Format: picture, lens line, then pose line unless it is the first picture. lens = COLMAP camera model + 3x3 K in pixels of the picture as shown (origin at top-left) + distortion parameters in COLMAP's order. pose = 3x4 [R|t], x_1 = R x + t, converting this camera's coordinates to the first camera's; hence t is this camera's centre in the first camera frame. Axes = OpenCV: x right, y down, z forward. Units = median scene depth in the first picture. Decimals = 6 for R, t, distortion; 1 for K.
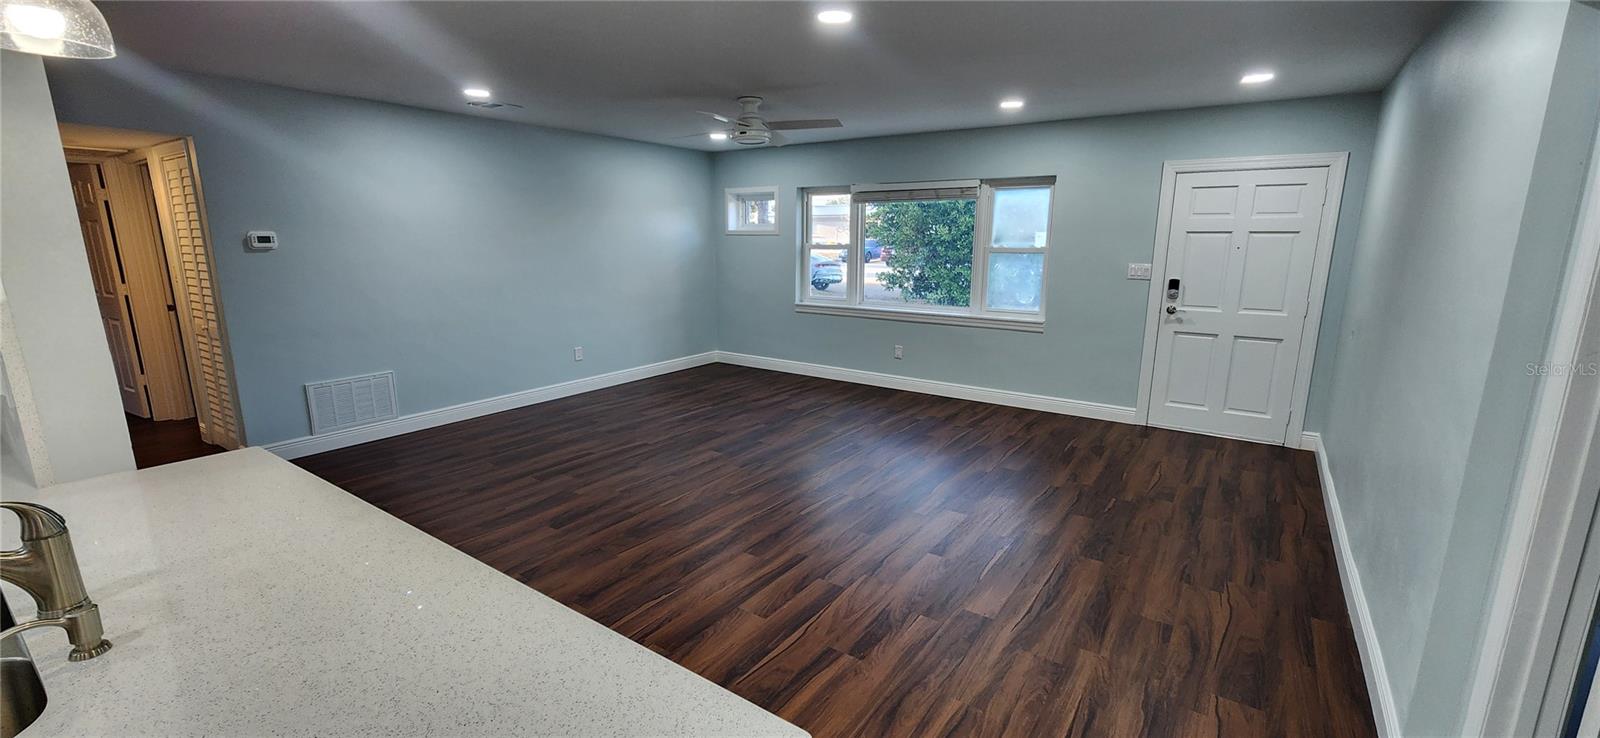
lens RADIAL K [[656.2, 0, 800.0], [0, 656.2, 369.0], [0, 0, 1]] dist [0.001337, -0.000124]
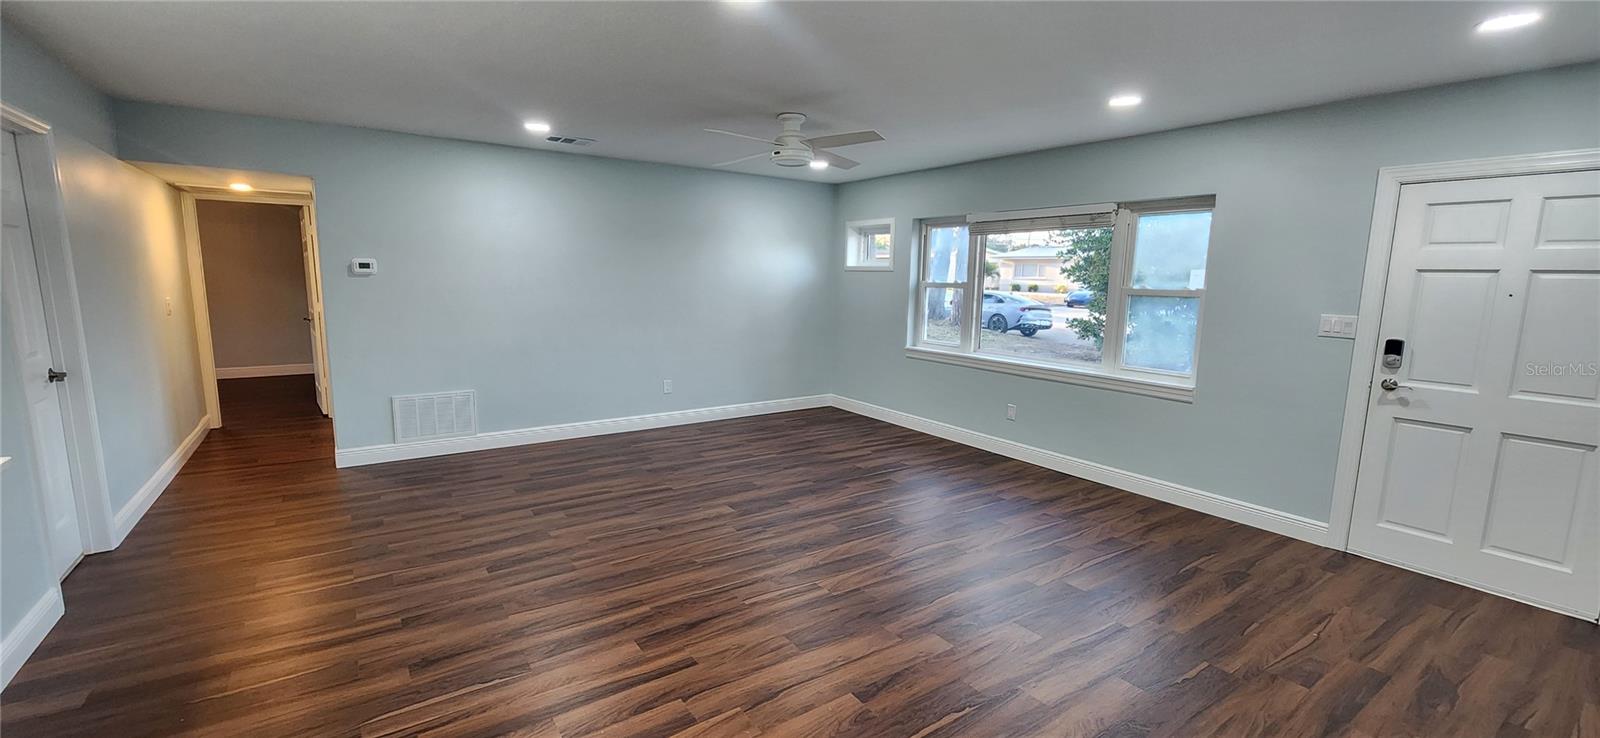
lens RADIAL K [[656.2, 0, 800.0], [0, 656.2, 369.0], [0, 0, 1]] dist [0.001337, -0.000124]
pose [[0.939207, 0.062719, -0.337576, 0.218695], [-0.083212, 0.995443, -0.046569, -0.023953], [0.333117, 0.071828, 0.940146, 0.160953]]
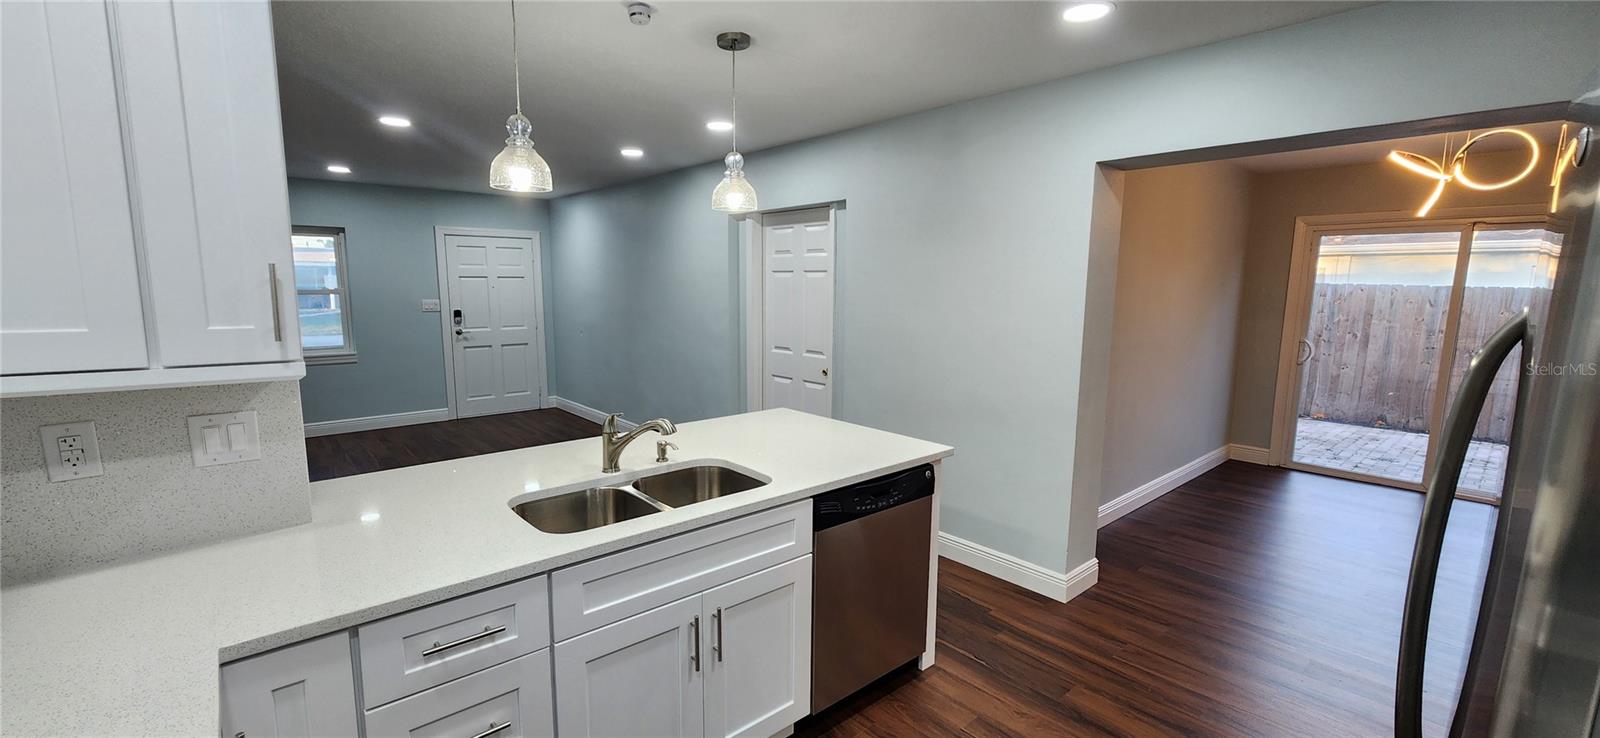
lens RADIAL K [[656.2, 0, 800.0], [0, 656.2, 369.0], [0, 0, 1]] dist [0.001337, -0.000124]
pose [[0.232058, -0.129576, 0.964033, -0.602217], [0.190641, 0.977925, 0.085553, 0.005567], [-0.953837, 0.163931, 0.251638, -0.026997]]
